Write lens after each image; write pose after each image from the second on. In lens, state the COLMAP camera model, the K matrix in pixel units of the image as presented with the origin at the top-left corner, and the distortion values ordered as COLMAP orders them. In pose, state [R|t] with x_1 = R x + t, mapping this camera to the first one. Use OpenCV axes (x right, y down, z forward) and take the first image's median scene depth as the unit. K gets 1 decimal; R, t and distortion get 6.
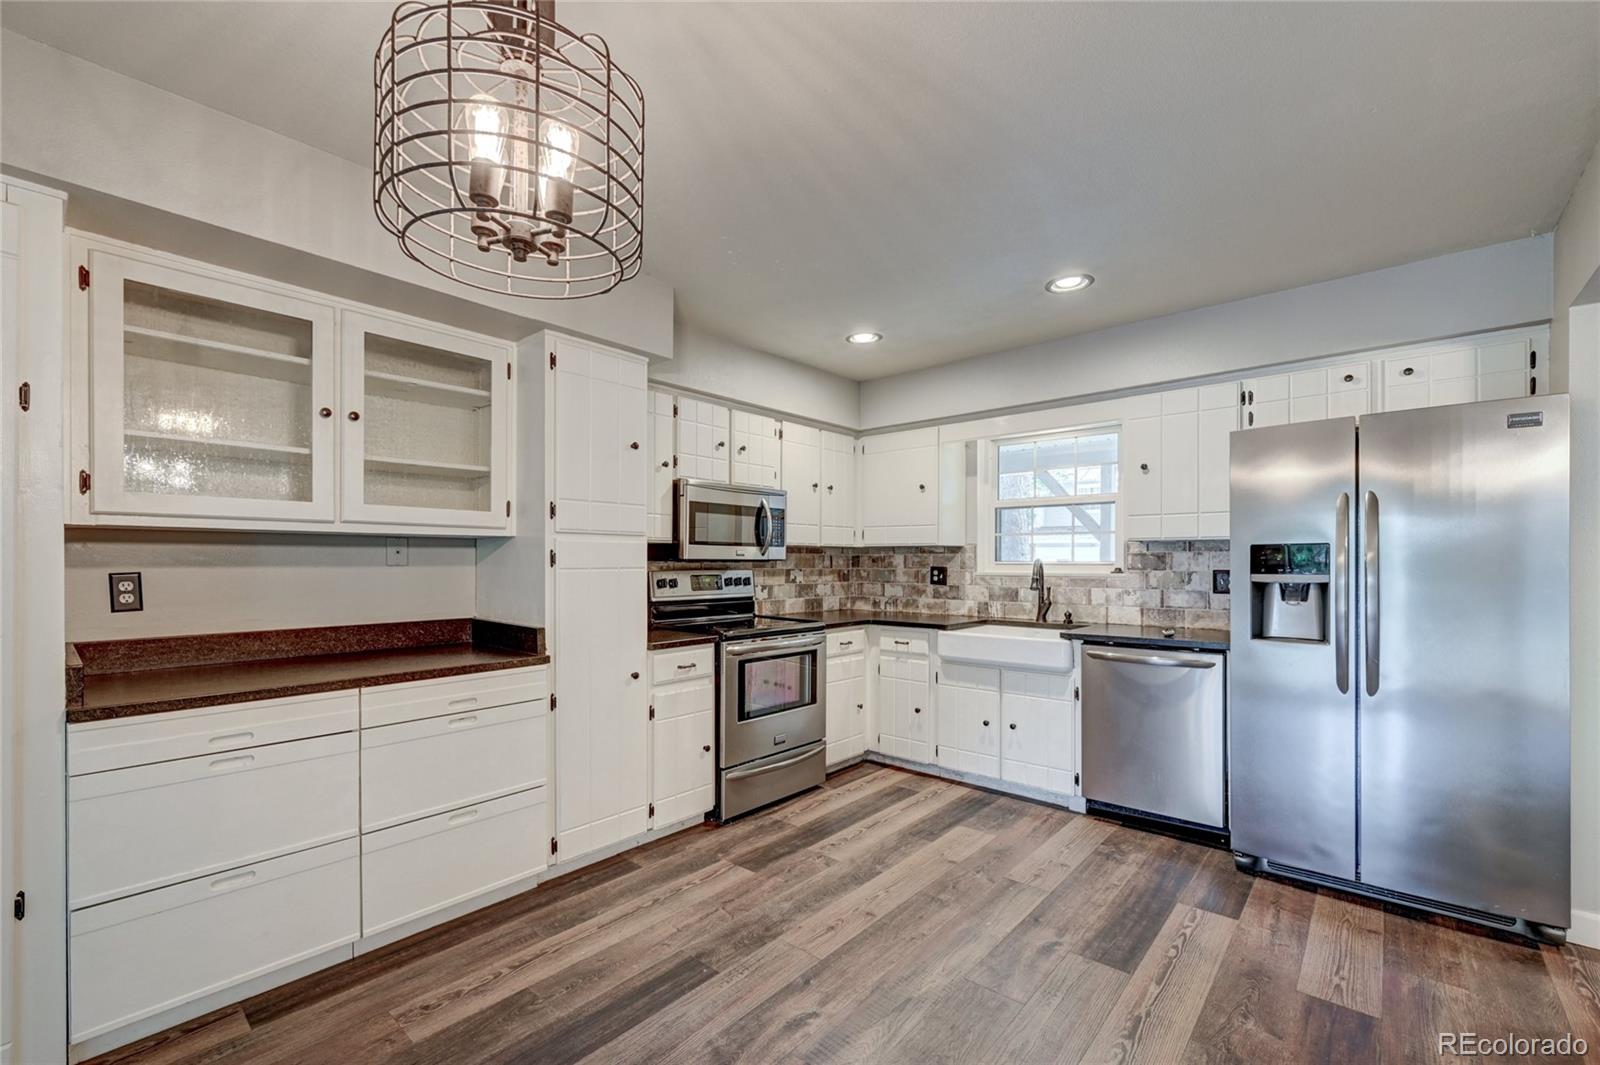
lens RADIAL K [[677.0, 0, 802.4], [0, 677.0, 564.3], [0, 0, 1]] dist [-0.000276, 0.000027]
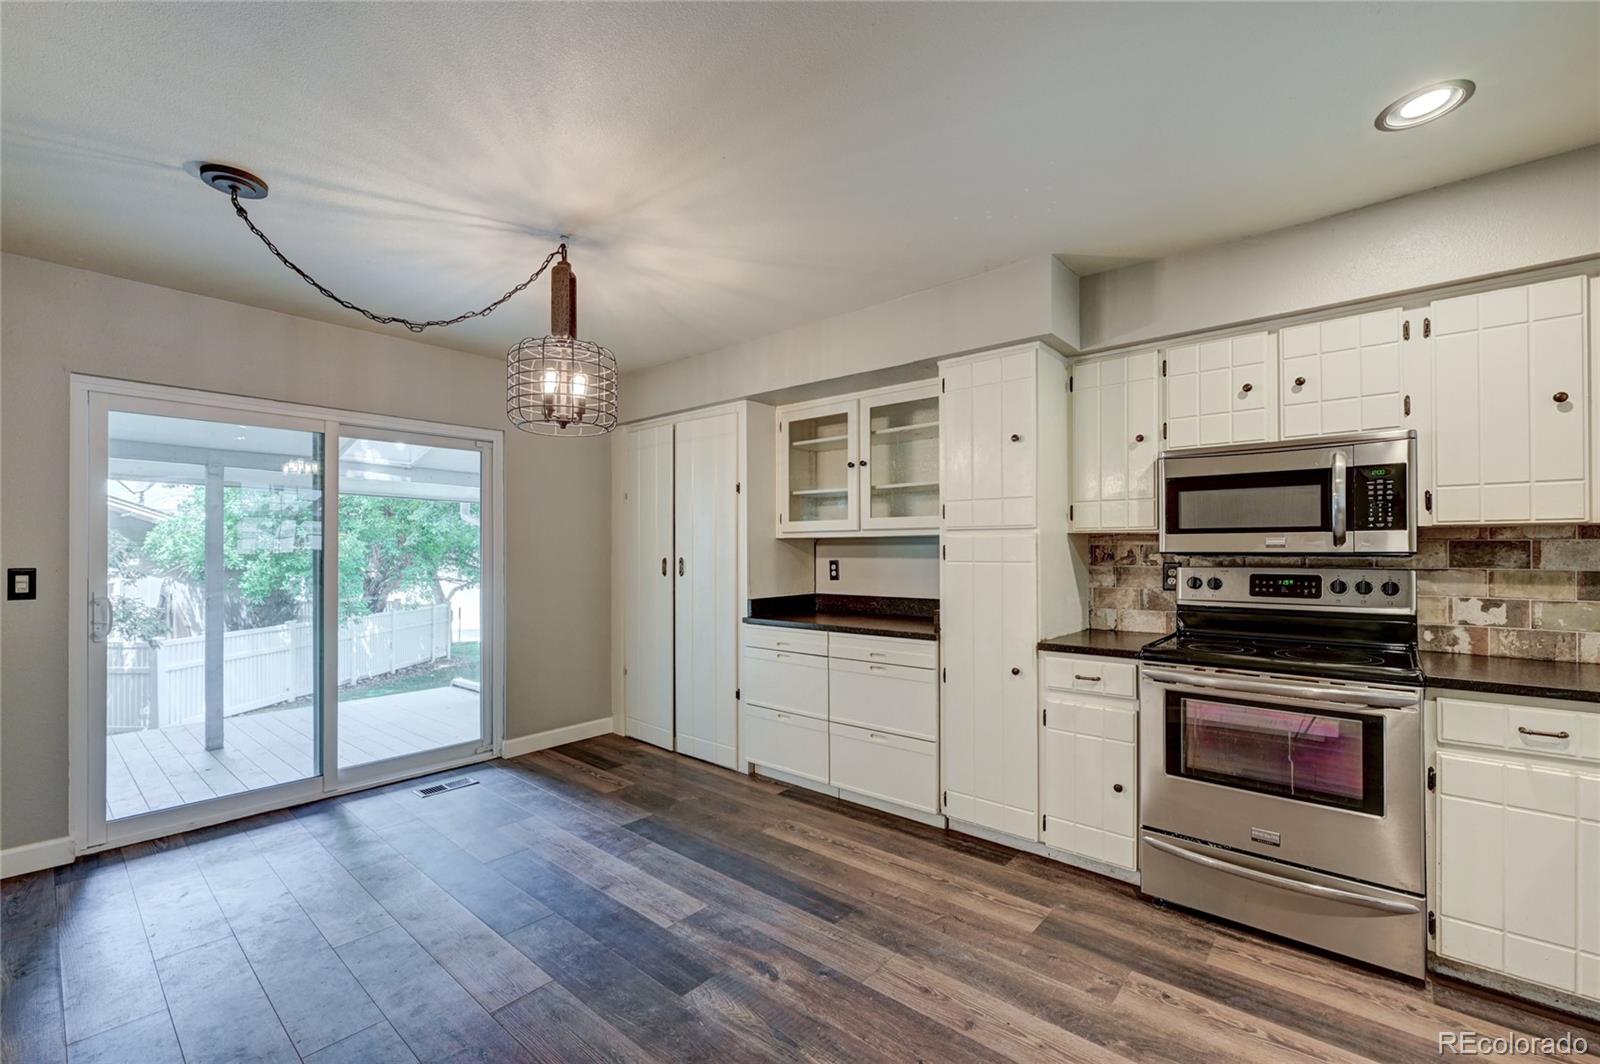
lens RADIAL K [[662.8, 0, 807.6], [0, 662.8, 544.8], [0, 0, 1]] dist [-0.001053, -0.000095]
pose [[0.011516, -0.012181, -0.999859, 0.563302], [-0.003378, 0.999920, -0.012221, -0.005364], [0.999928, 0.003518, 0.011474, 0.541843]]
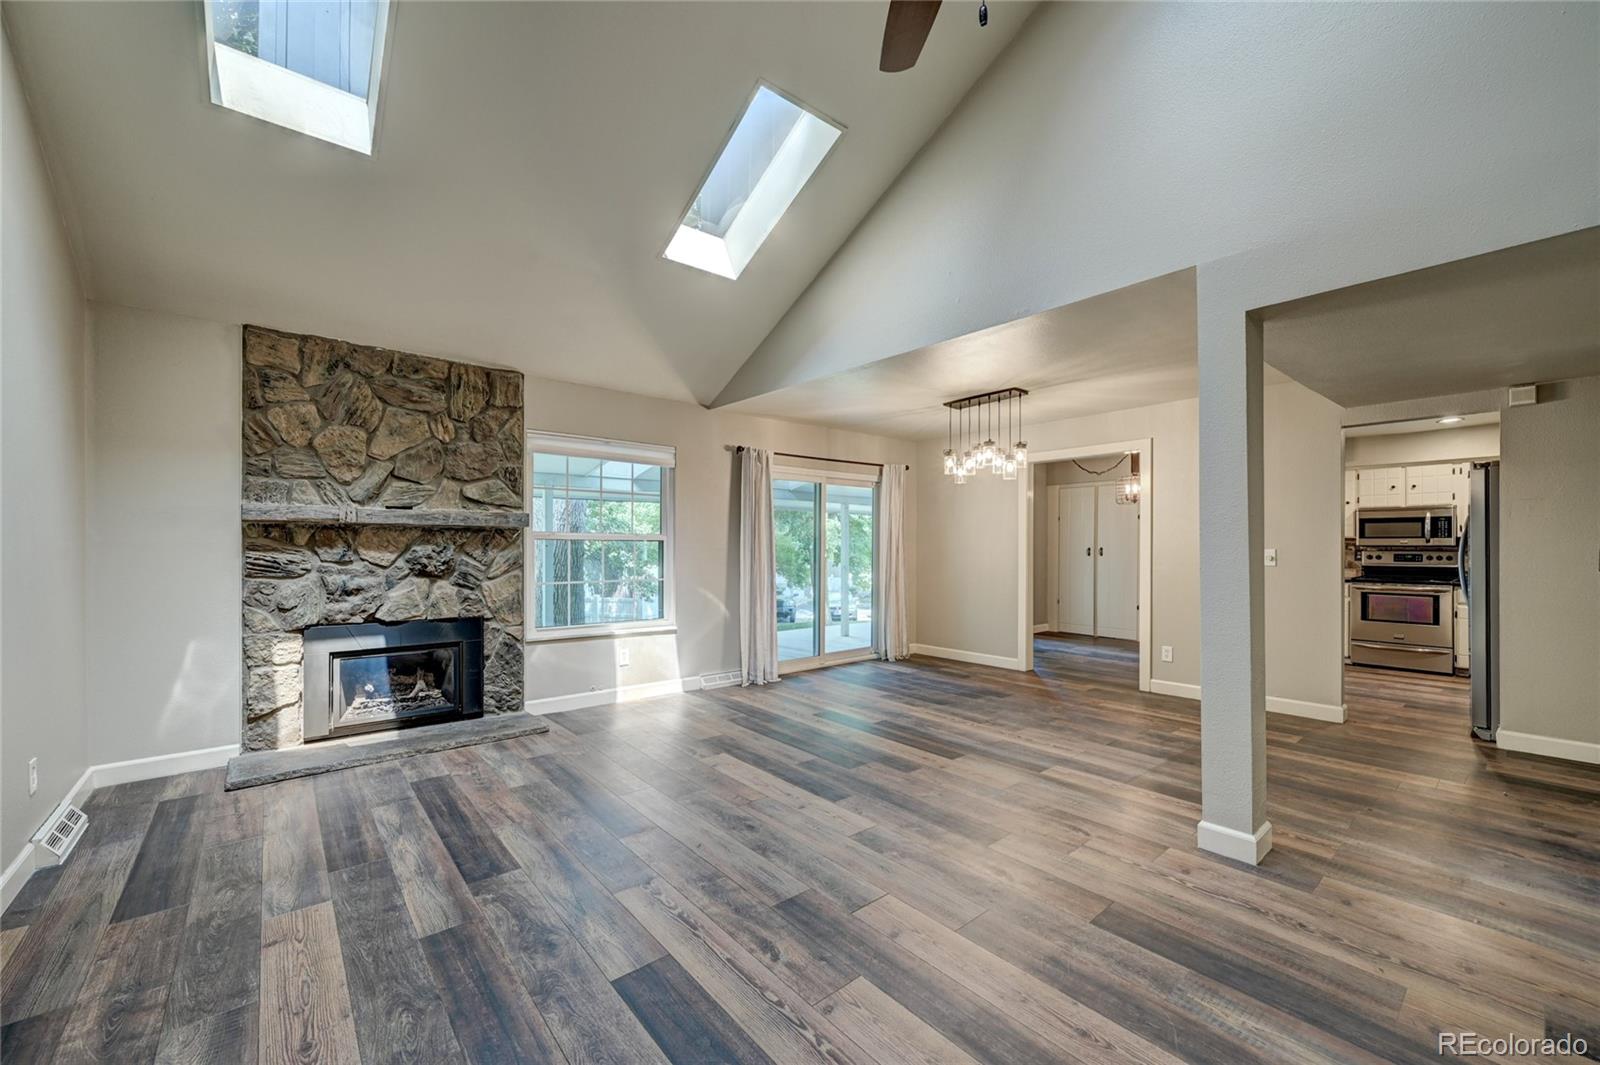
lens RADIAL K [[631.9, 0, 799.6], [0, 631.9, 545.0], [0, 0, 1]] dist [-0.001261, -0.000001]
pose [[-0.159093, -0.004785, -0.987252, 1.989306], [-0.007691, 0.999964, -0.003608, 0.011564], [0.987234, 0.007019, -0.159125, -0.419015]]
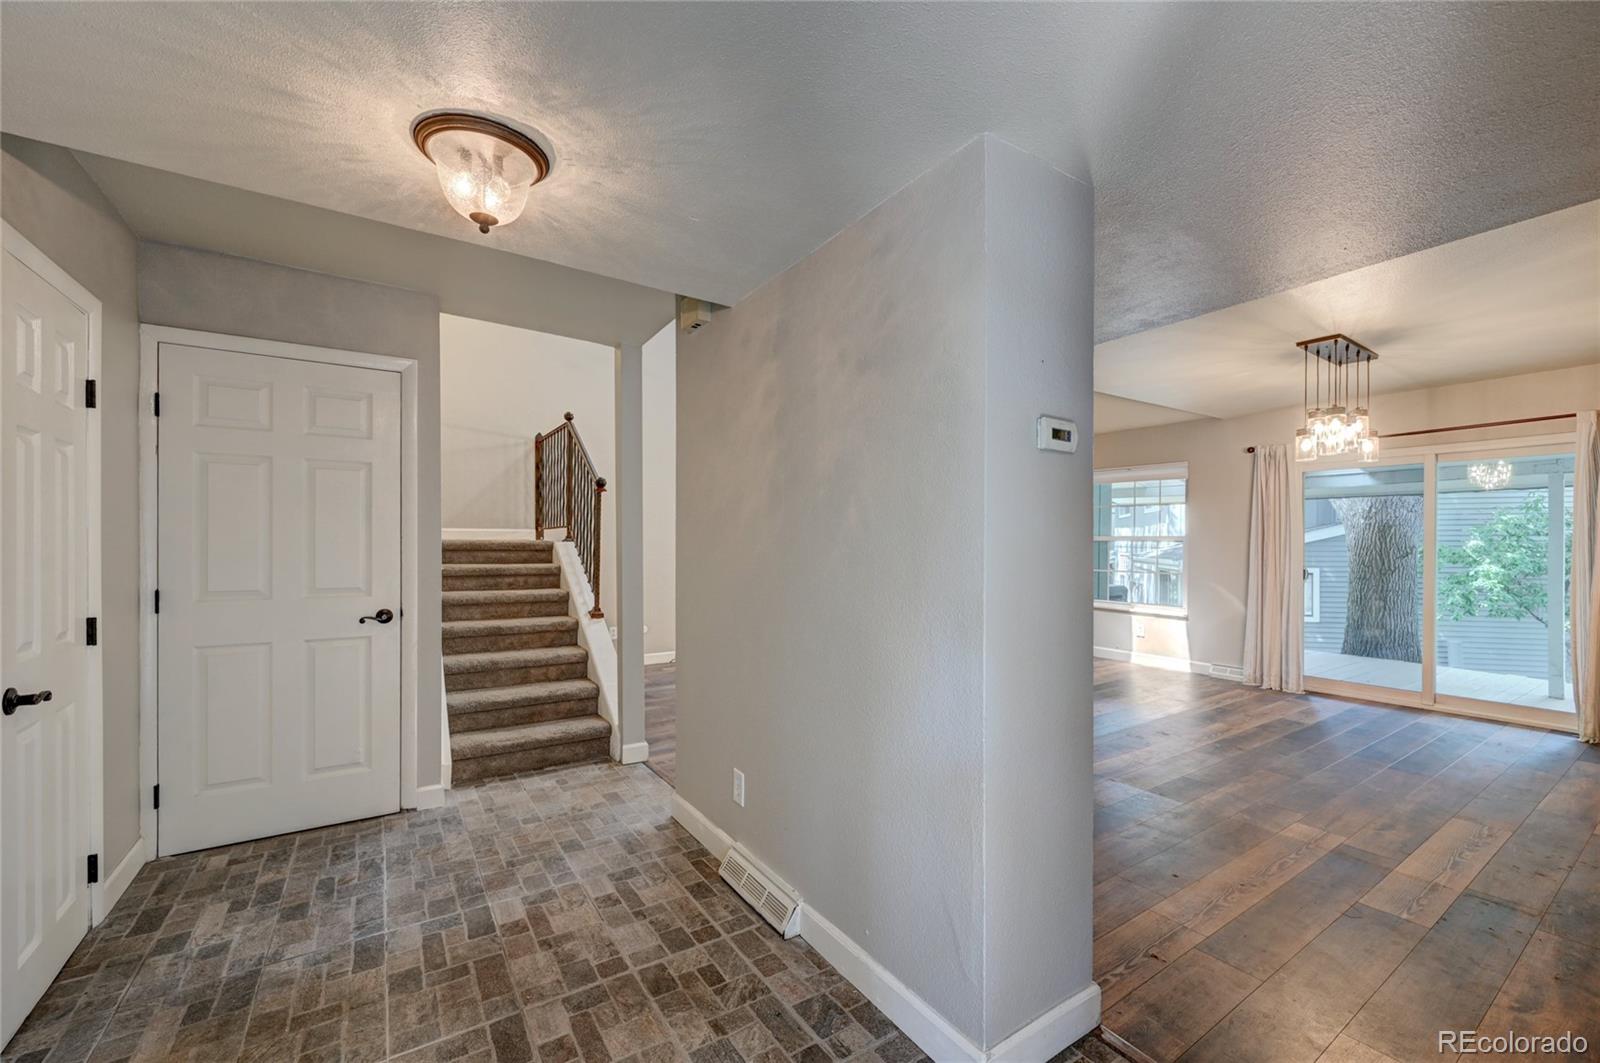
lens RADIAL K [[639.4, 0, 800.0], [0, 639.4, 544.8], [0, 0, 1]] dist [-0.000999, -0.000320]
pose [[-0.963008, -0.008378, 0.269343, 1.102662], [-0.005240, 0.999910, 0.012366, -0.007851], [-0.269422, 0.010497, -0.962965, 1.042122]]
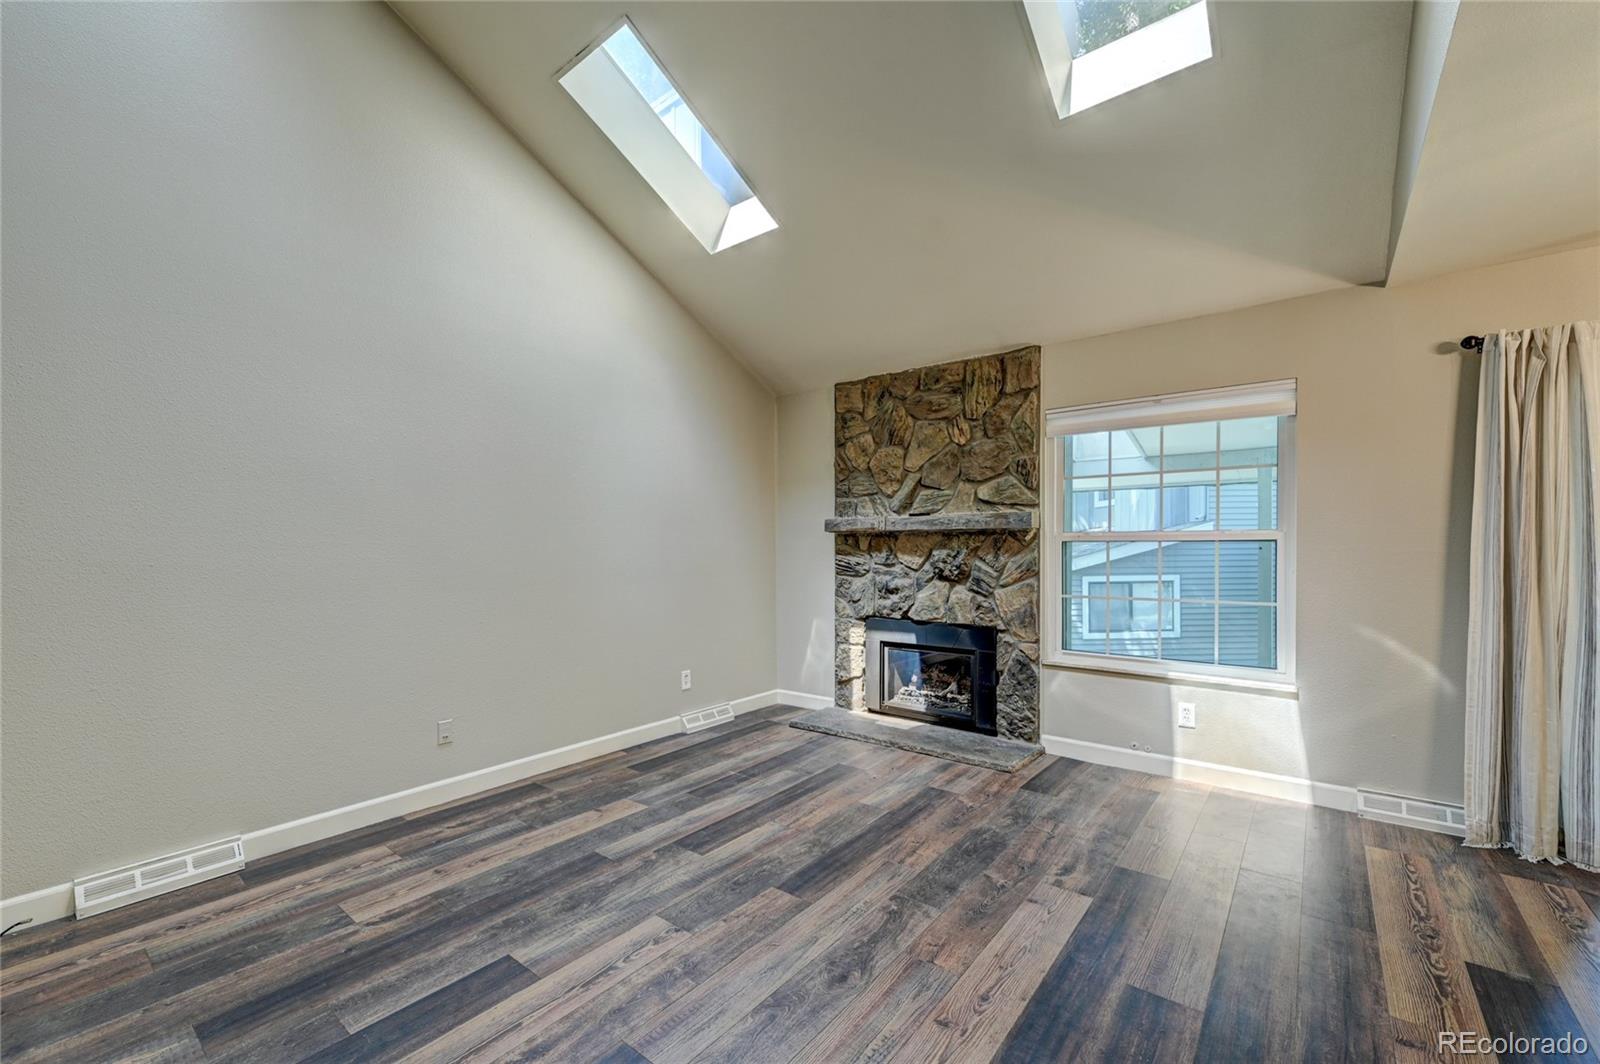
lens RADIAL K [[654.1, 0, 791.5], [0, 654.1, 554.9], [0, 0, 1]] dist [-0.000902, -0.000030]
pose [[-0.999420, 0.002855, -0.033922, 1.275793], [0.002357, 0.999889, 0.014719, 0.004091], [0.033961, 0.014630, -0.999316, -0.068634]]
